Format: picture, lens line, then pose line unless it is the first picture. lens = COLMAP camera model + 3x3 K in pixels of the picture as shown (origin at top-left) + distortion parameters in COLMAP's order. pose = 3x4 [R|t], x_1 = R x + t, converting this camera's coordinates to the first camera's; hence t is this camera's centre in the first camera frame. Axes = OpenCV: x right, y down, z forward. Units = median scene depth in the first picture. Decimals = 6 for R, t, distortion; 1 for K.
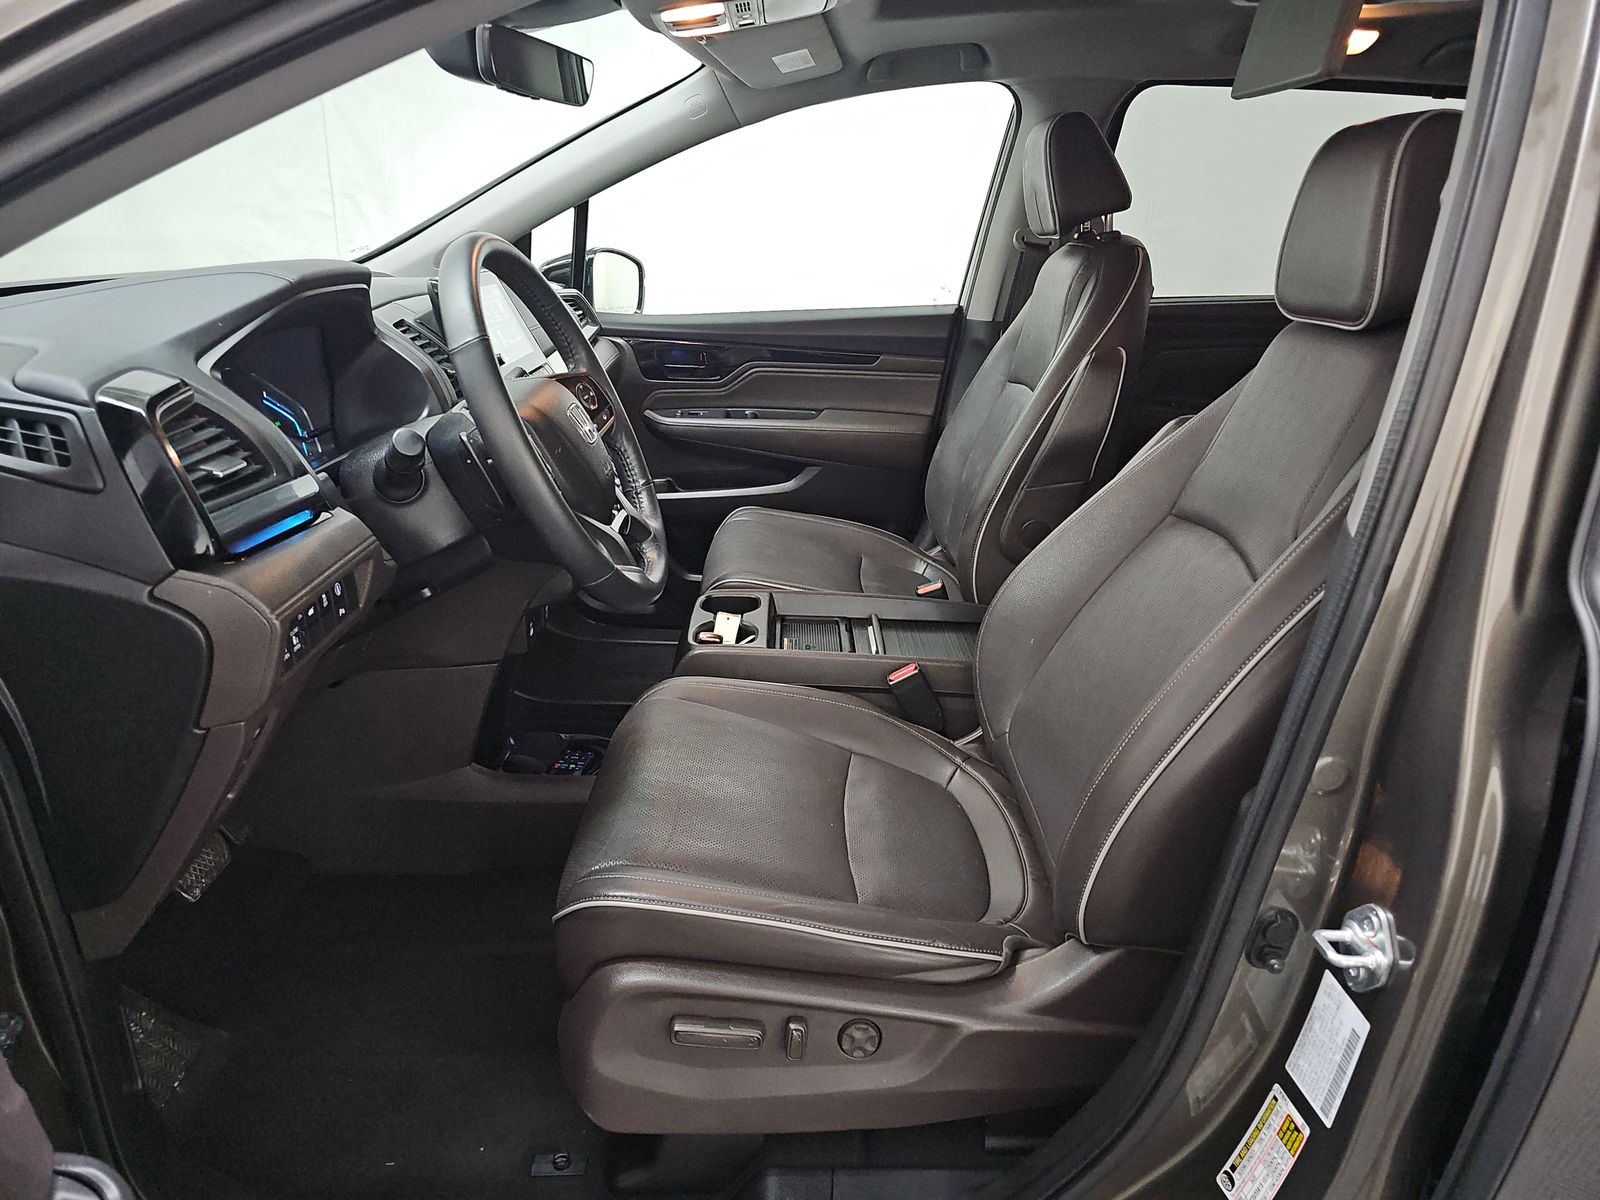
lens RADIAL K [[1049.2, 0, 805.5], [0, 1049.2, 602.3], [0, 0, 1]] dist [0.034387, -0.031872]
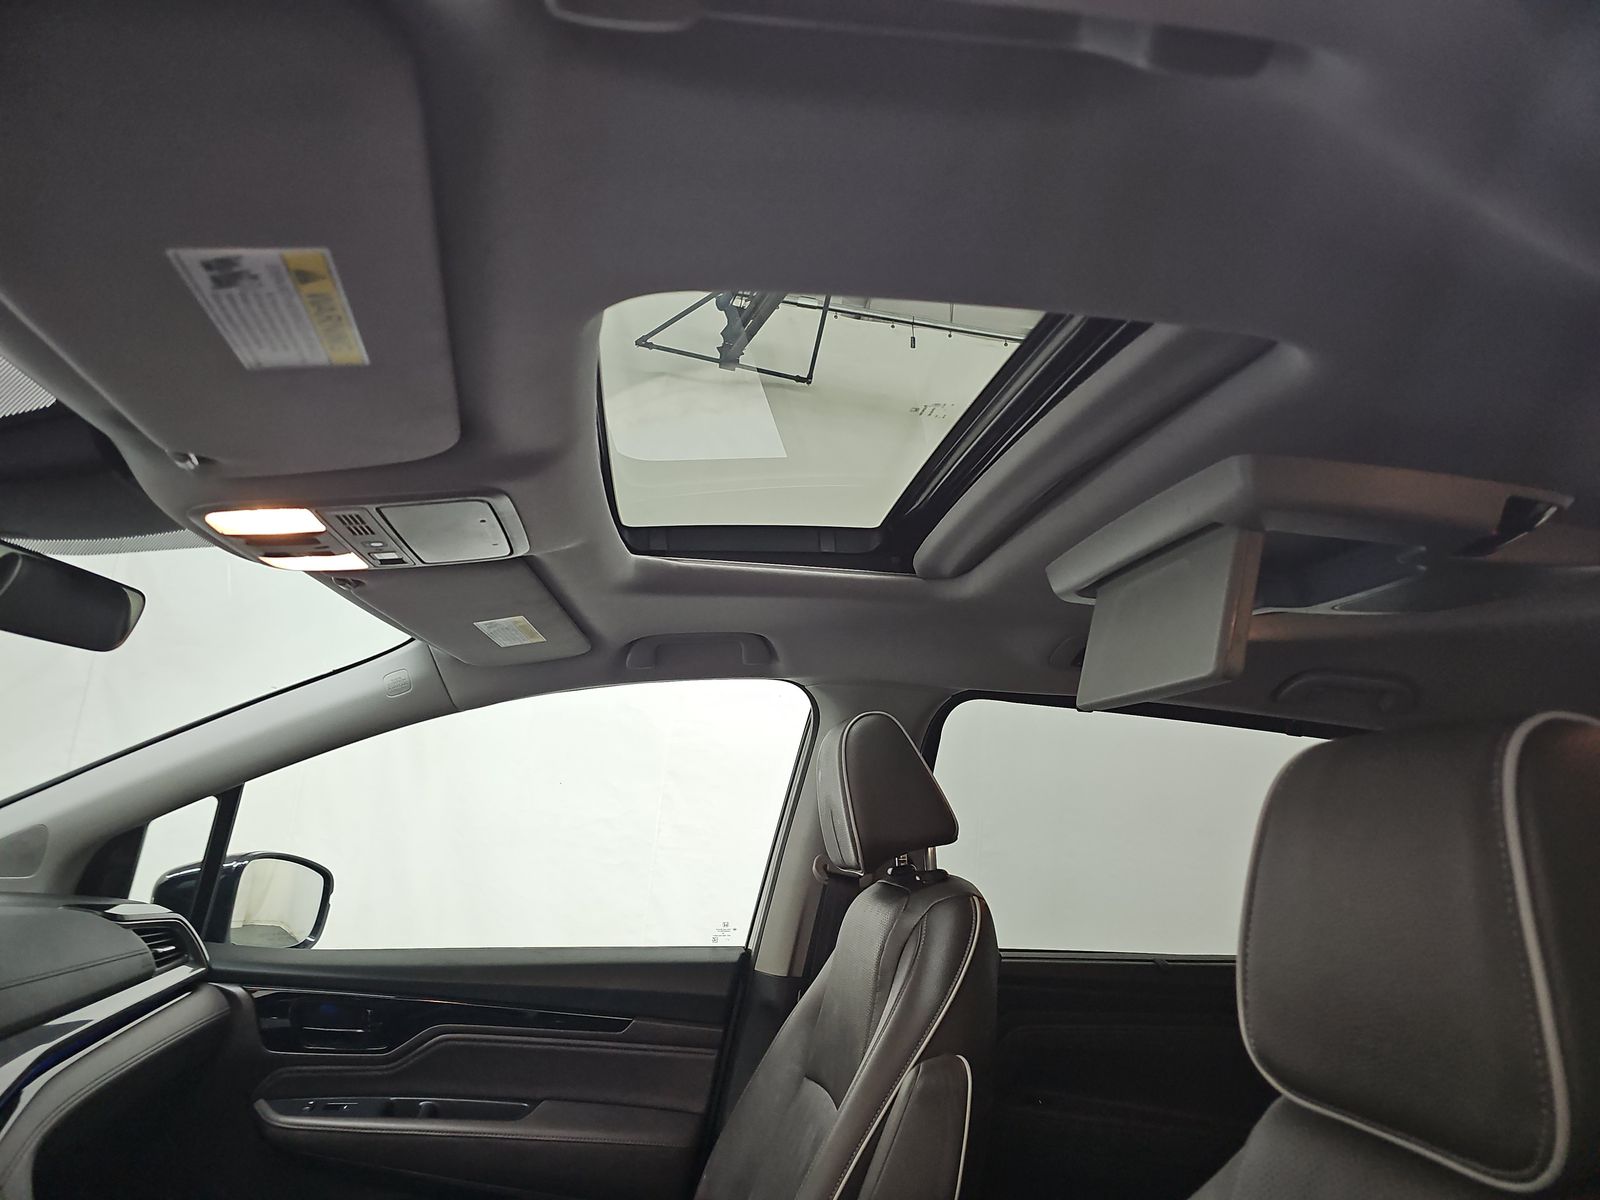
lens RADIAL K [[1049.2, 0, 801.6], [0, 1049.2, 600.0], [0, 0, 1]] dist [0.034387, -0.031872]
pose [[0.989637, 0.075619, 0.122070, 0.079950], [0.000048, 0.849927, -0.526900, -0.105947], [-0.143594, 0.521445, 0.841116, 0.255504]]
